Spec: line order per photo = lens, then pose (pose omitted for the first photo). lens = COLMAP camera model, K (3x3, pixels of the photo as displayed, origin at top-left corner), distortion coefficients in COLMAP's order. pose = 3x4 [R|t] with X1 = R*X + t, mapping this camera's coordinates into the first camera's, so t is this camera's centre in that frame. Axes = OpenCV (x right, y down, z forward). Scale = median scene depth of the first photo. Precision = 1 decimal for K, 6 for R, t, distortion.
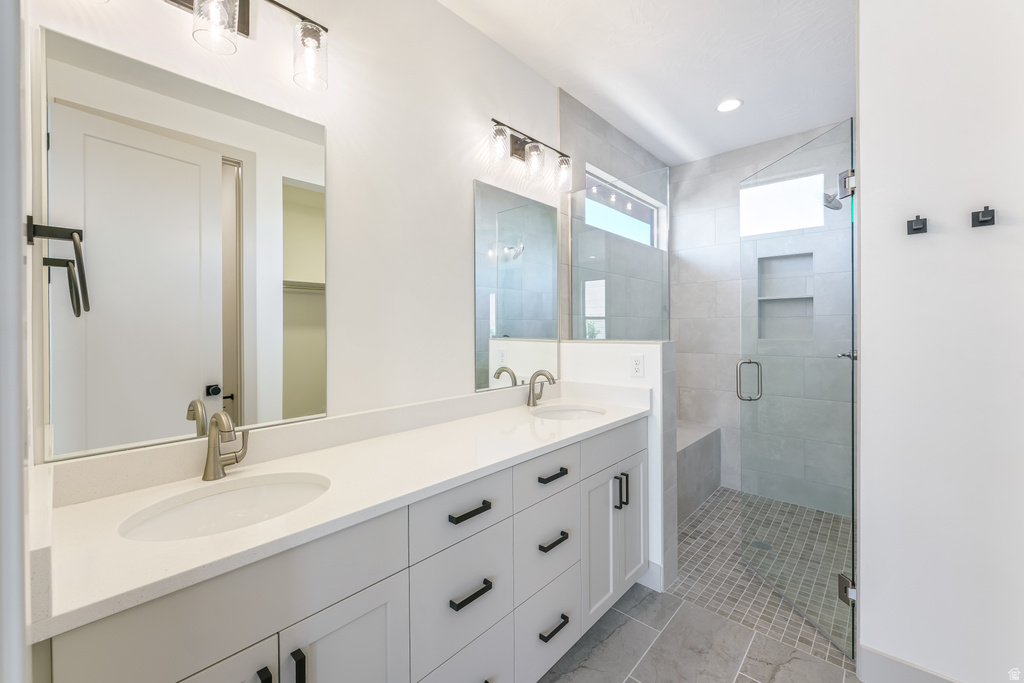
lens RADIAL K [[417.2, 0, 508.8], [0, 417.2, 330.6], [0, 0, 1]] dist [0.004354, 0.000642]
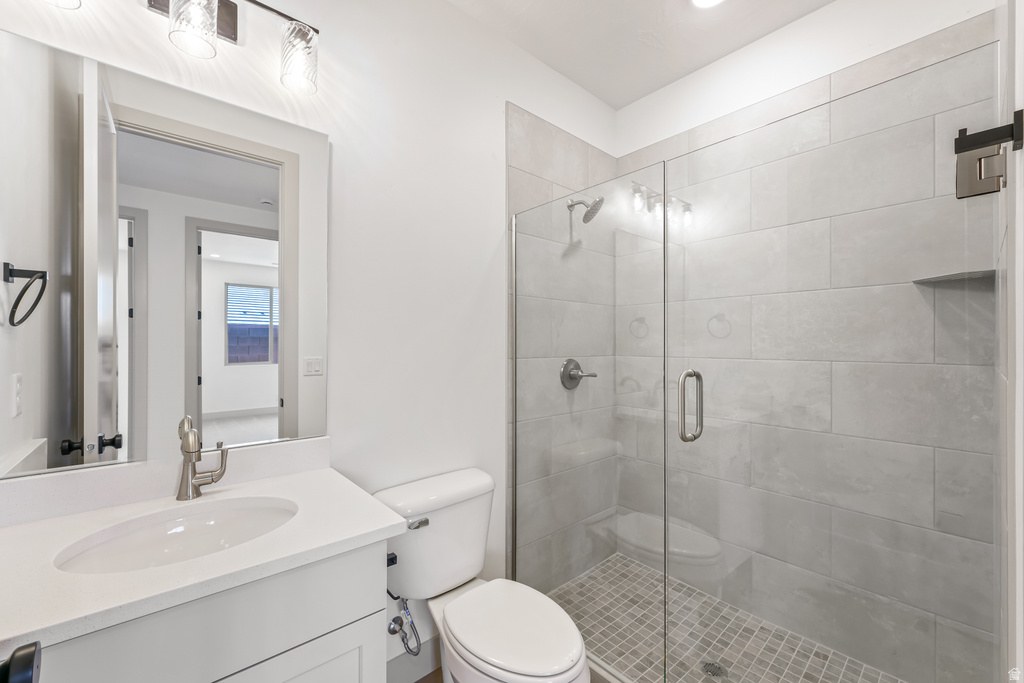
lens RADIAL K [[417.2, 0, 504.6], [0, 417.2, 339.2], [0, 0, 1]] dist [0.004354, 0.000642]
pose [[0.993020, 0.004434, -0.117867, 0.415963], [-0.005935, 0.999906, -0.012381, -0.012704], [0.117801, 0.012994, 0.992952, 0.422091]]
